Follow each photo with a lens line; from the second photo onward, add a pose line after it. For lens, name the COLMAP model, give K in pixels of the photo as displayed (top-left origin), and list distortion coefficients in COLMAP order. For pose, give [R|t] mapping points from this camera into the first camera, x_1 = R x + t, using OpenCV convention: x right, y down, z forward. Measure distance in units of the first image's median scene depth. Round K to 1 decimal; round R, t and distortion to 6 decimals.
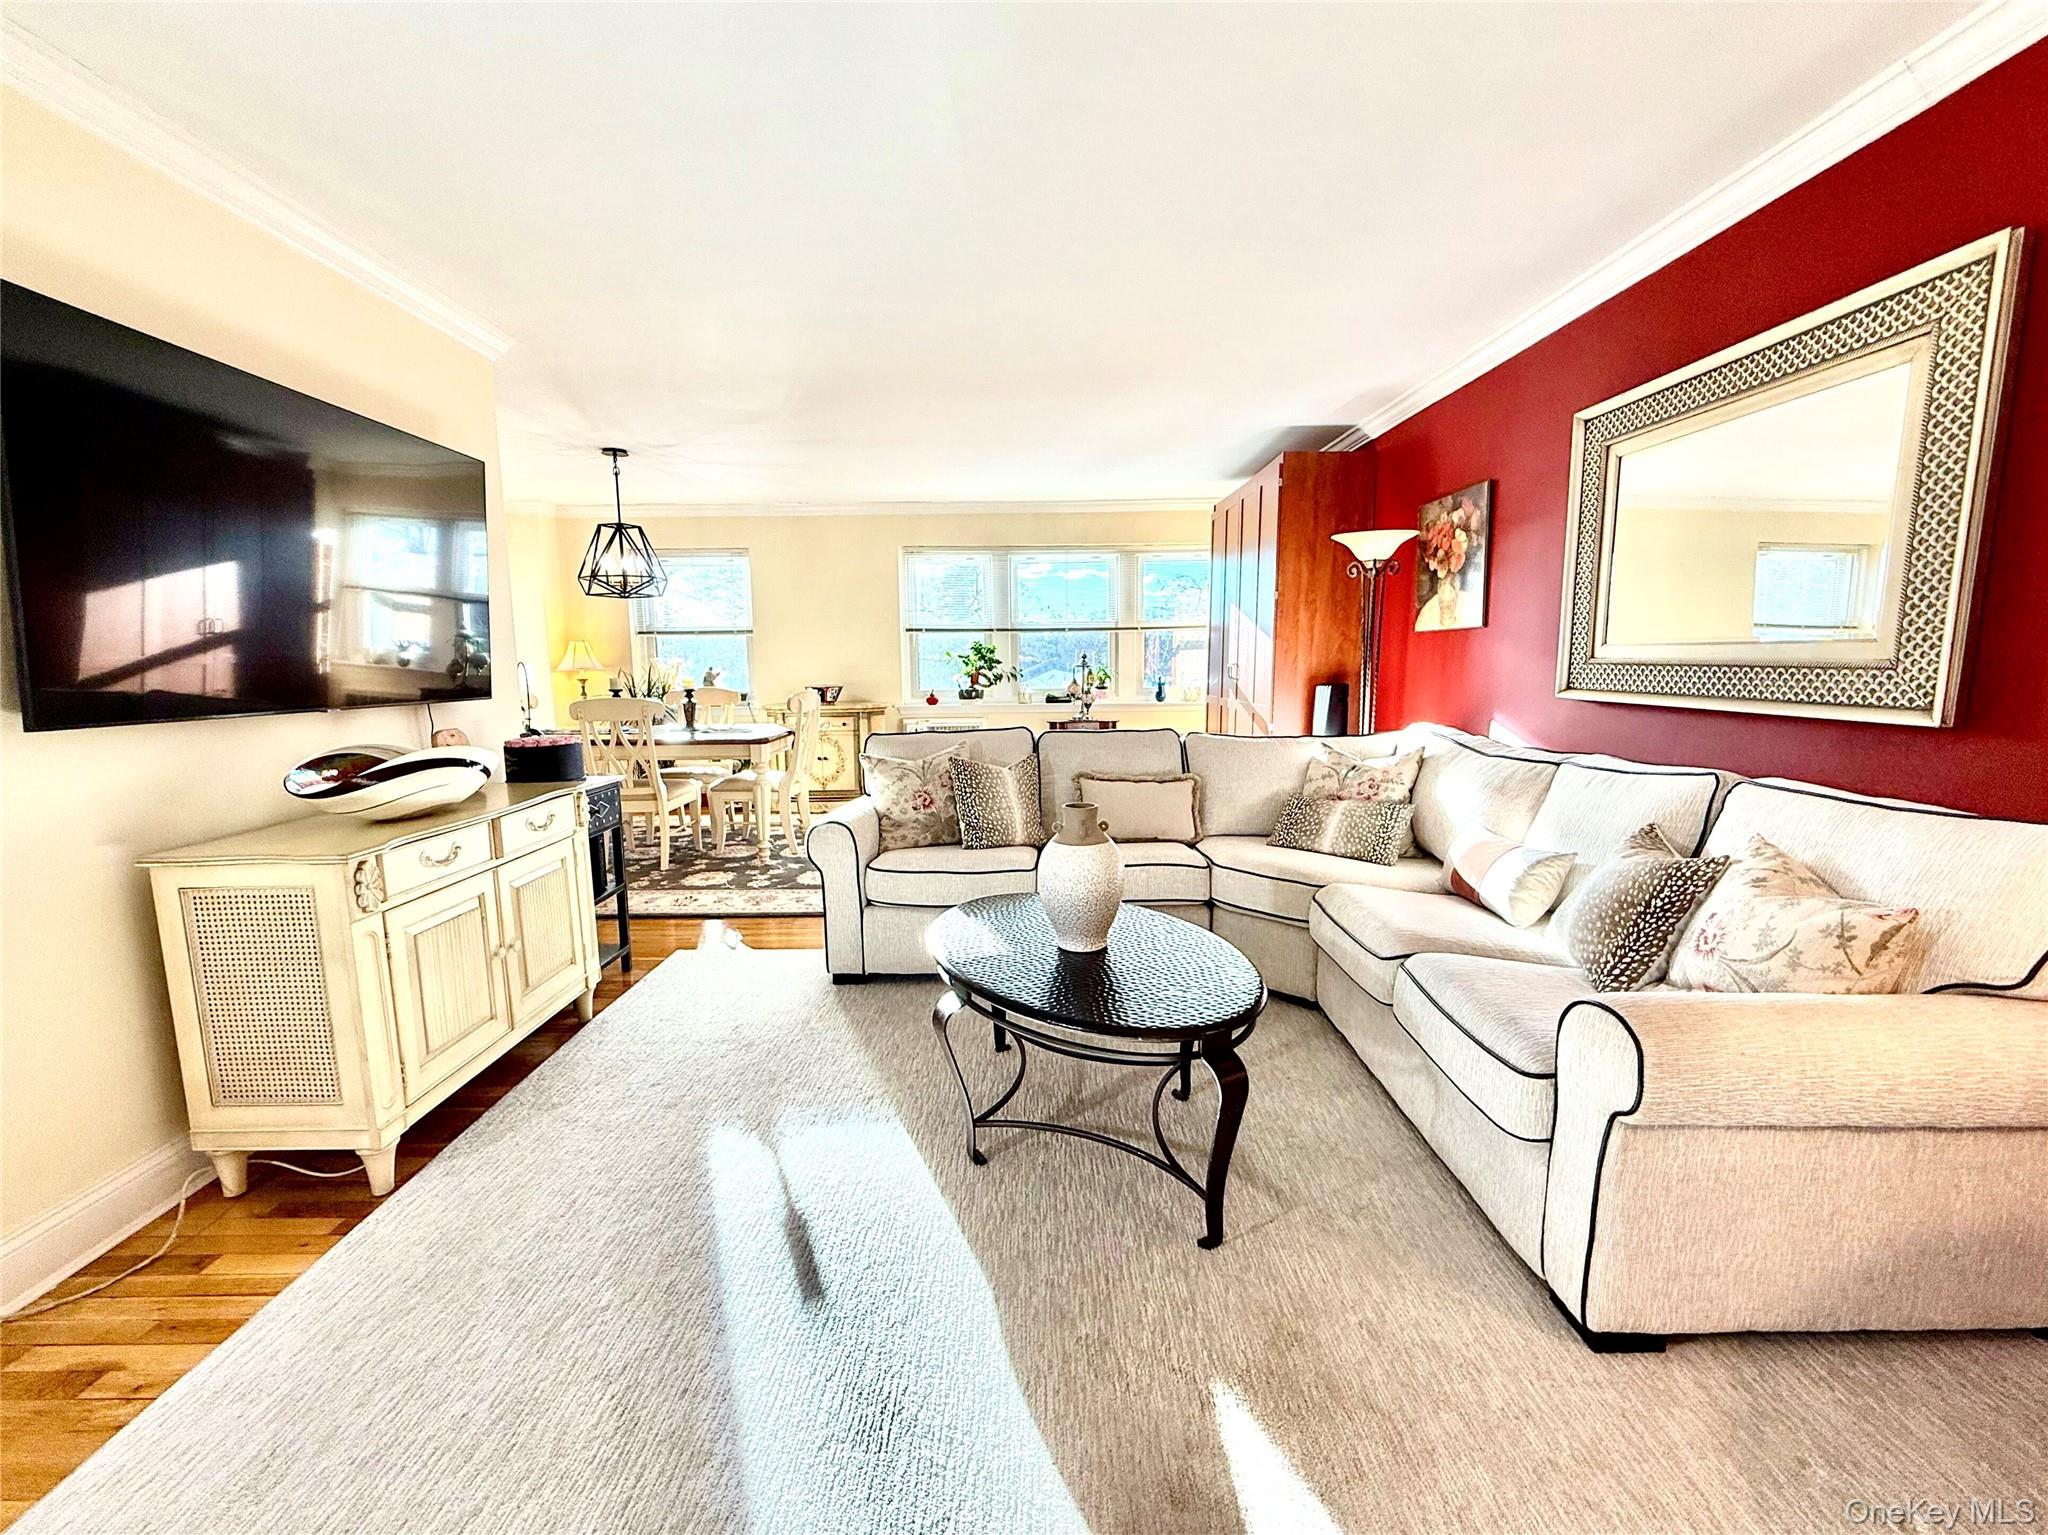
lens RADIAL K [[822.7, 0, 1026.7], [0, 822.7, 771.0], [0, 0, 1]] dist [-0.000093, -0.000003]
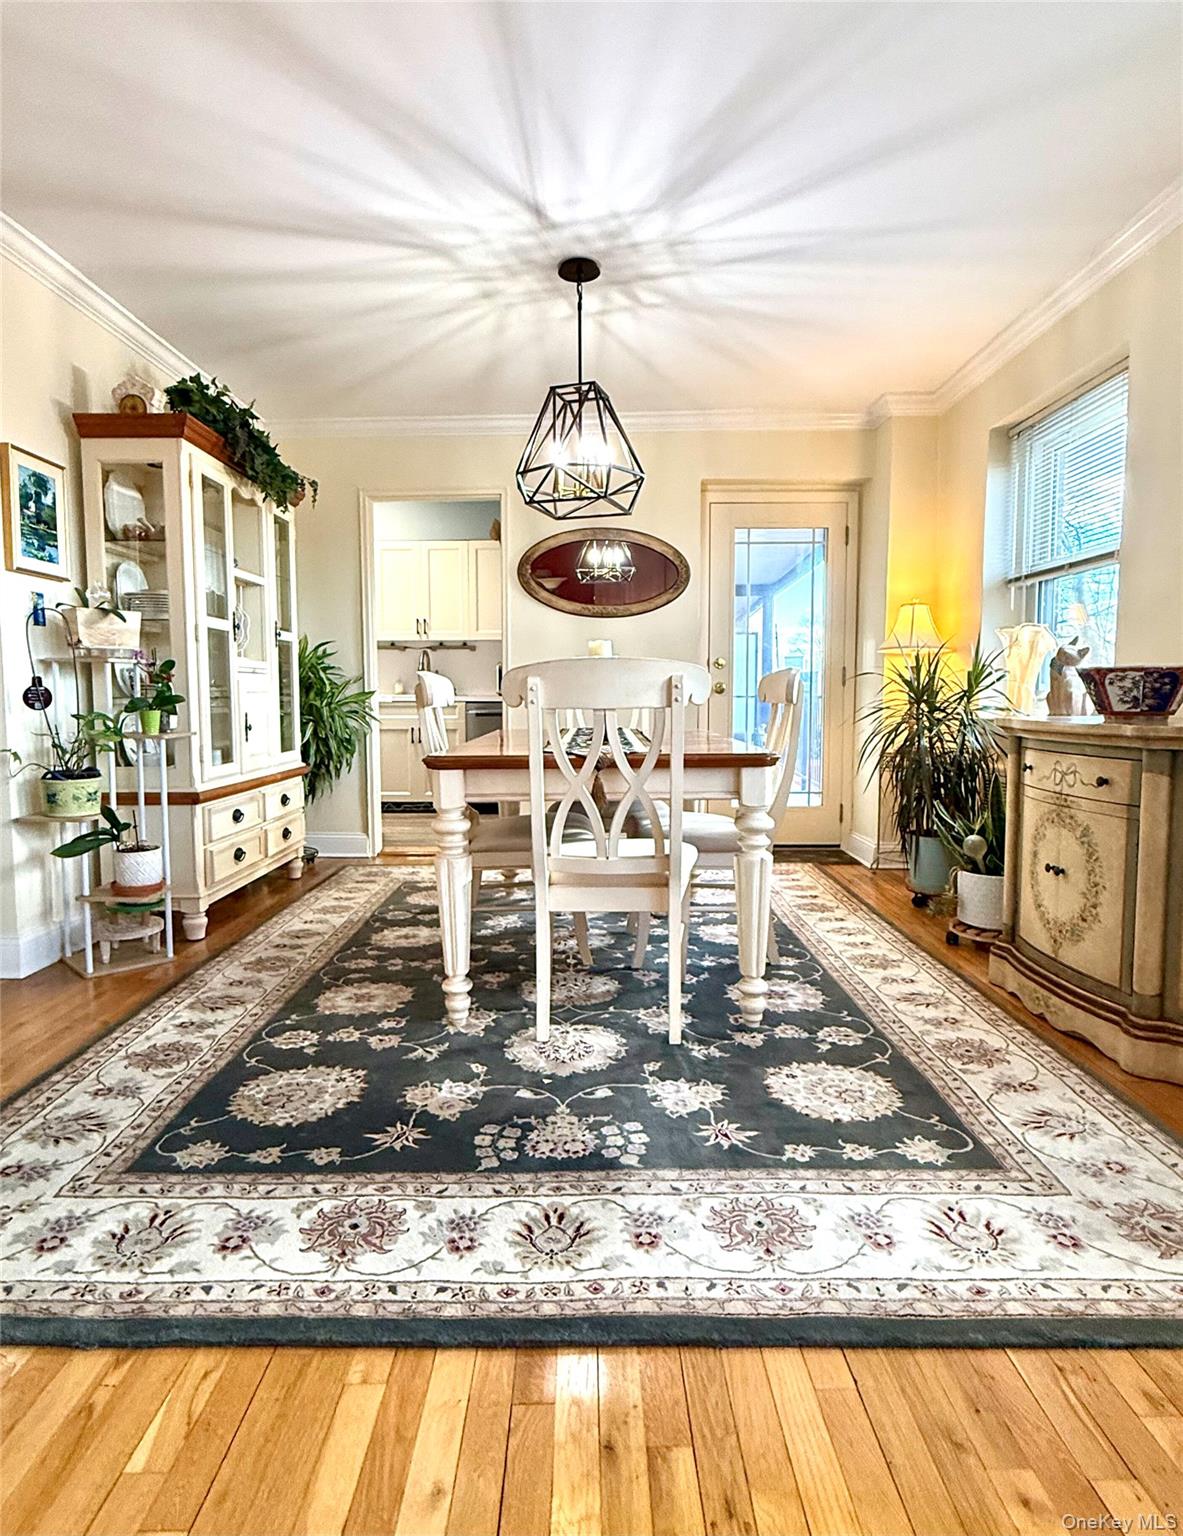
lens RADIAL K [[863.4, 0, 588.7], [0, 863.4, 766.7], [0, 0, 1]] dist [0.000451, -0.000013]
pose [[-0.003154, 0.088298, -0.996089, 0.182712], [-0.133043, 0.987202, 0.087932, -0.096728], [0.991105, 0.132800, 0.008634, 1.138479]]
